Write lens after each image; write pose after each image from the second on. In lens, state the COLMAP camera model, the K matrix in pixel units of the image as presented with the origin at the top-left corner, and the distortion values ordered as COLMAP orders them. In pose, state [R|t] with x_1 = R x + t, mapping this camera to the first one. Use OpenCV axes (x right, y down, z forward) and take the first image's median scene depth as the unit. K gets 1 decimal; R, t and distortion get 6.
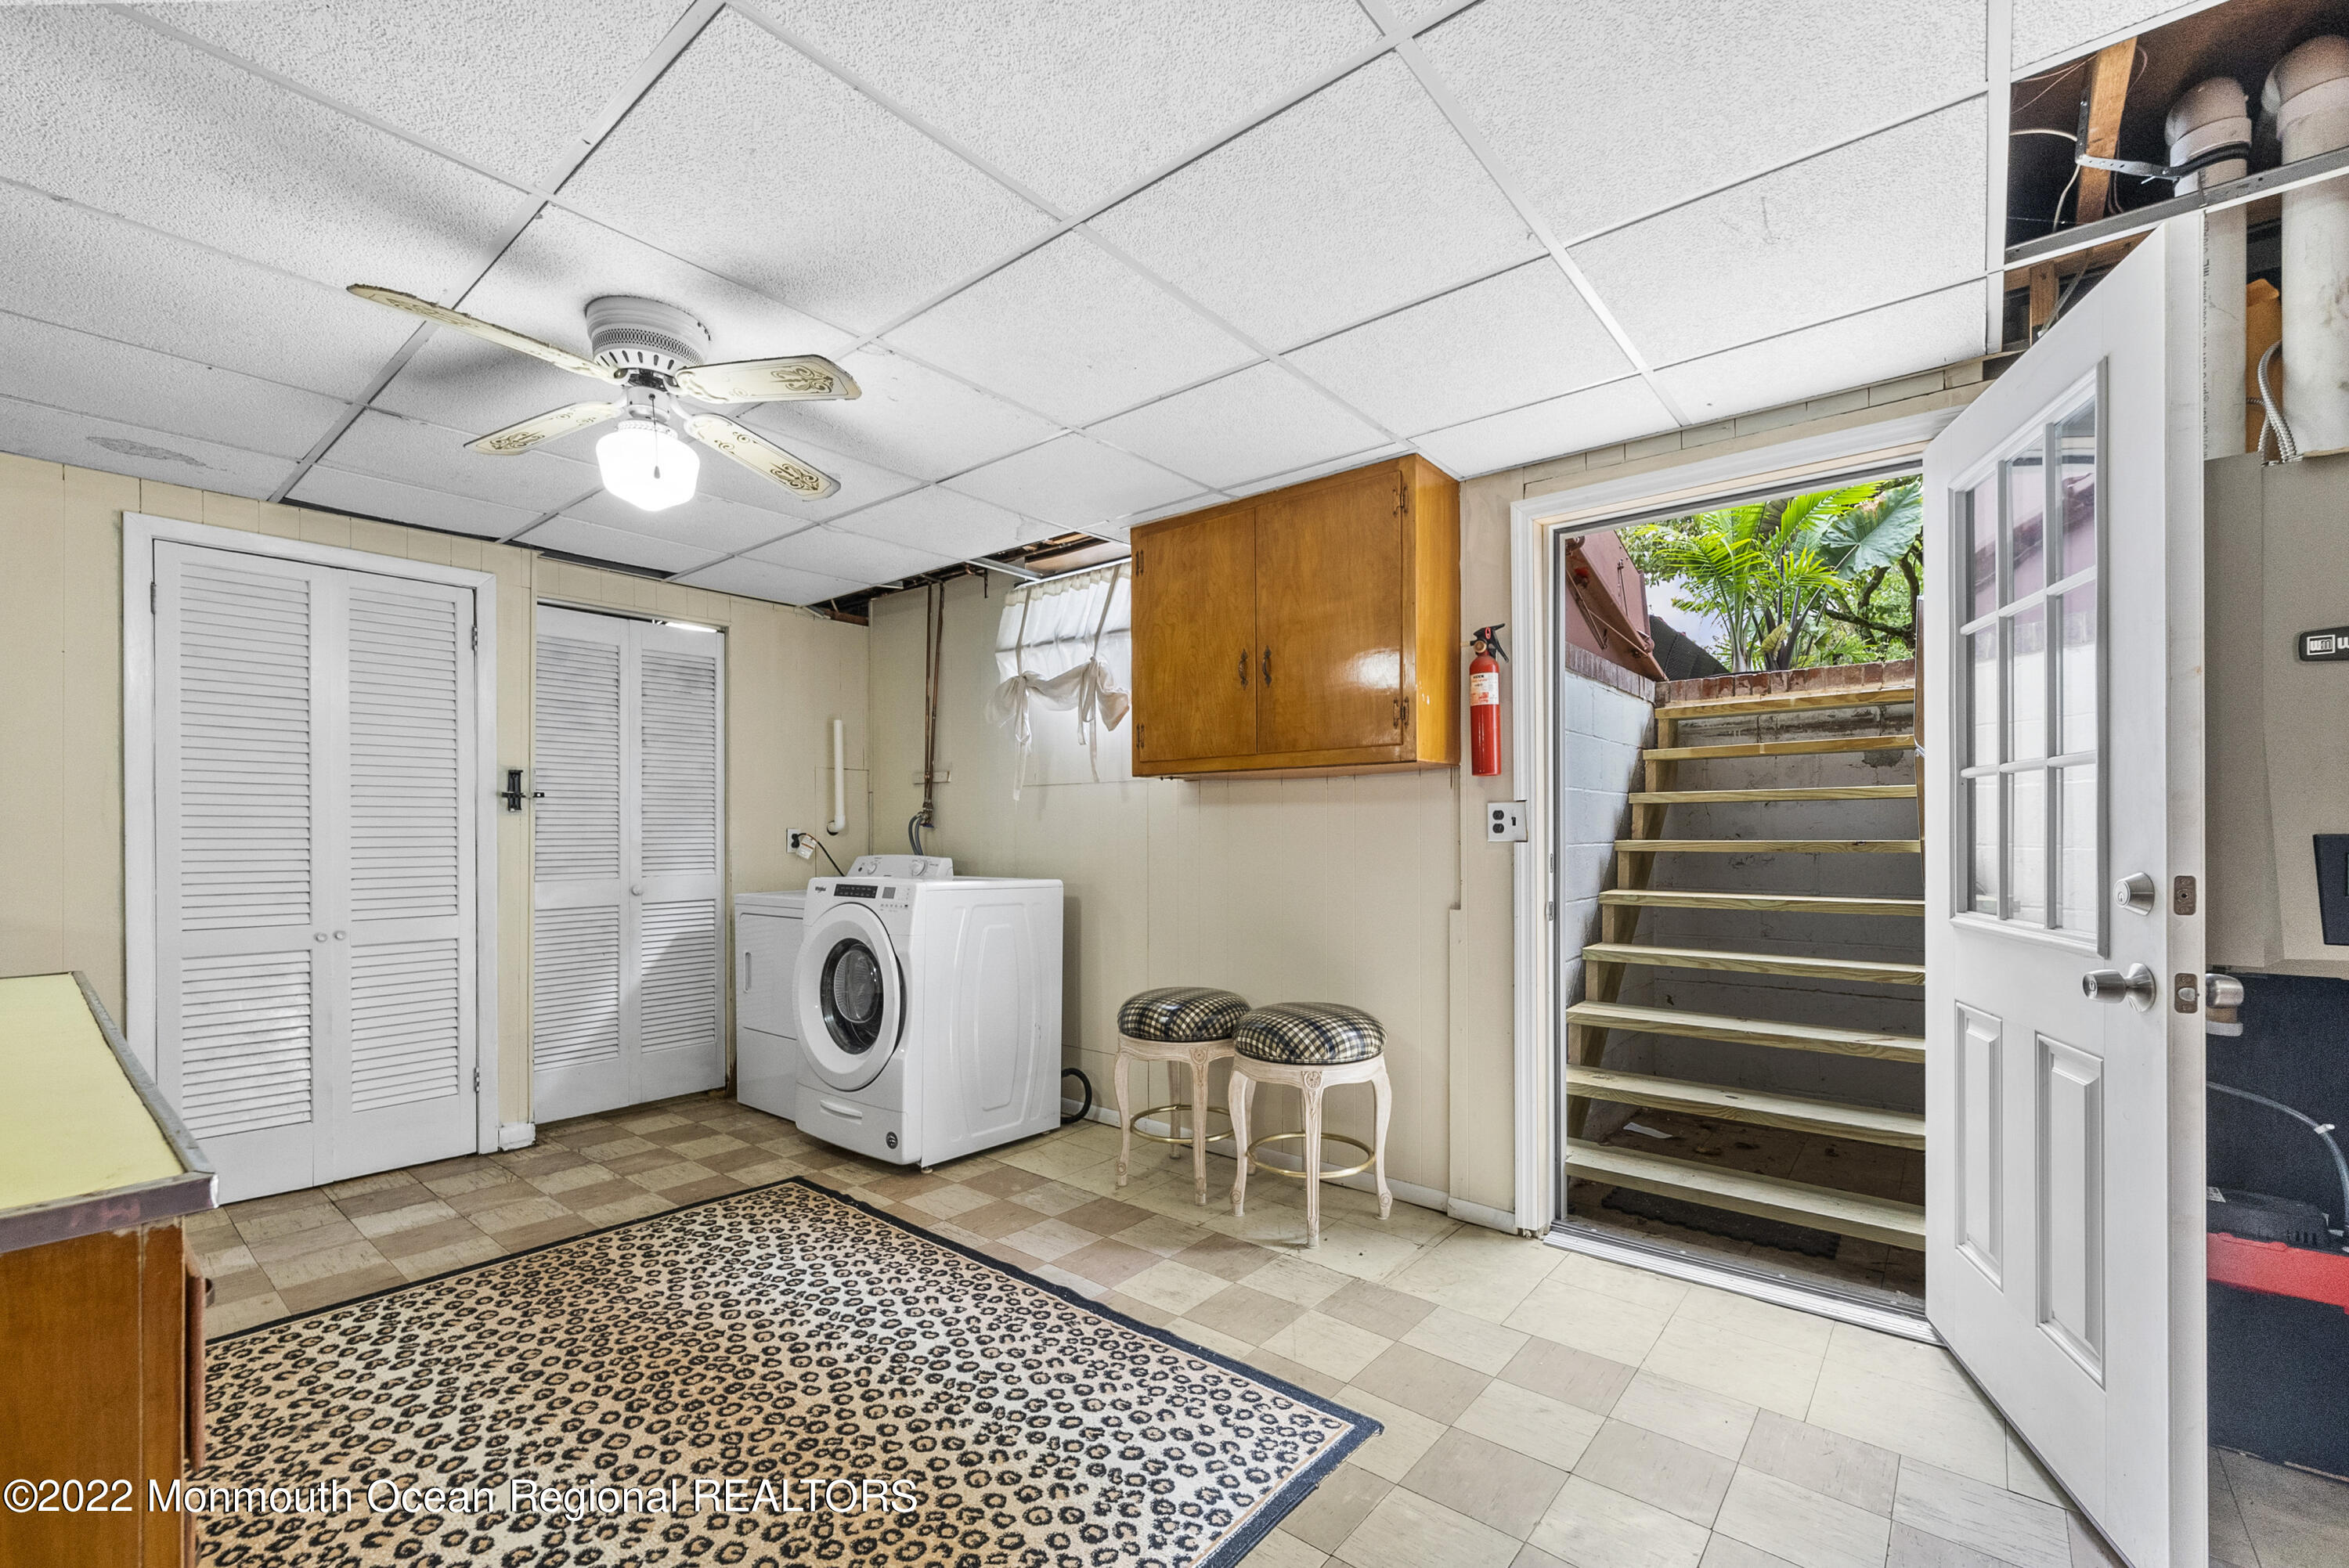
lens RADIAL K [[977.6, 0, 1196.4], [0, 977.6, 825.3], [0, 0, 1]] dist [-0.006855, 0.000409]
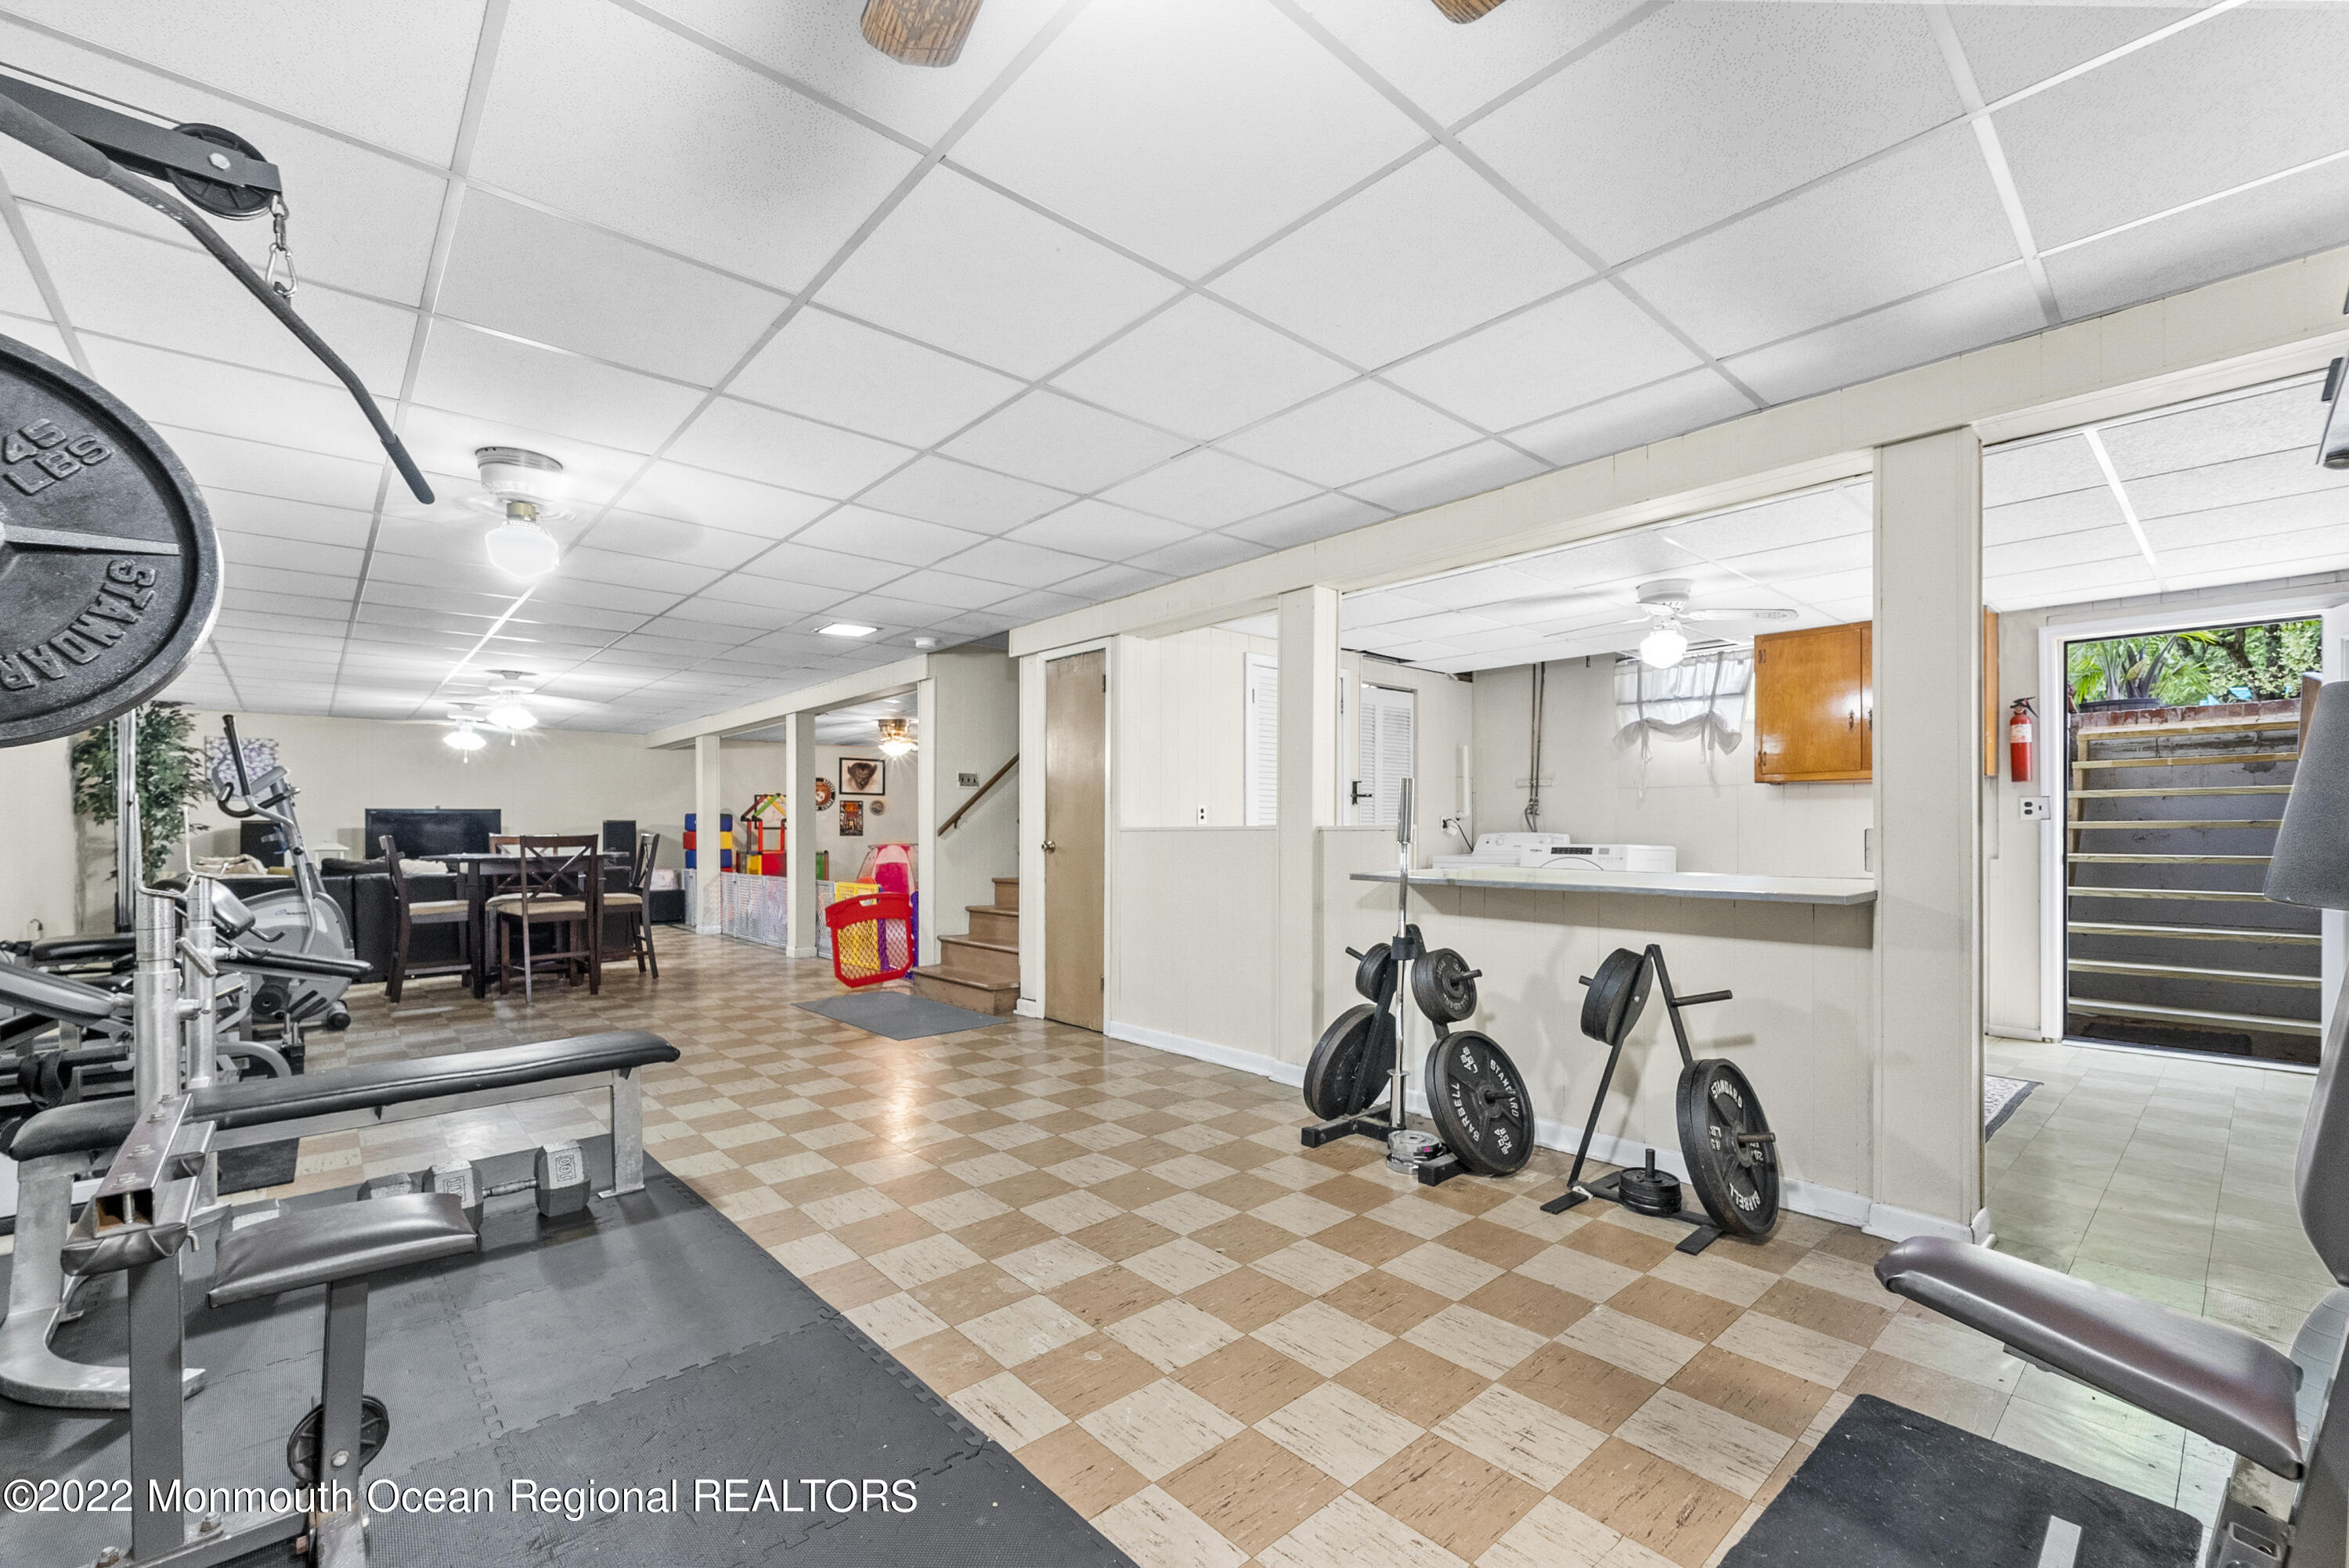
lens RADIAL K [[977.6, 0, 1202.1], [0, 977.6, 823.3], [0, 0, 1]] dist [-0.006855, 0.000409]
pose [[0.987626, -0.000317, -0.156829, -0.675486], [0.000400, 1.000000, 0.000495, 0.016414], [0.156828, -0.000552, 0.987626, -0.735008]]
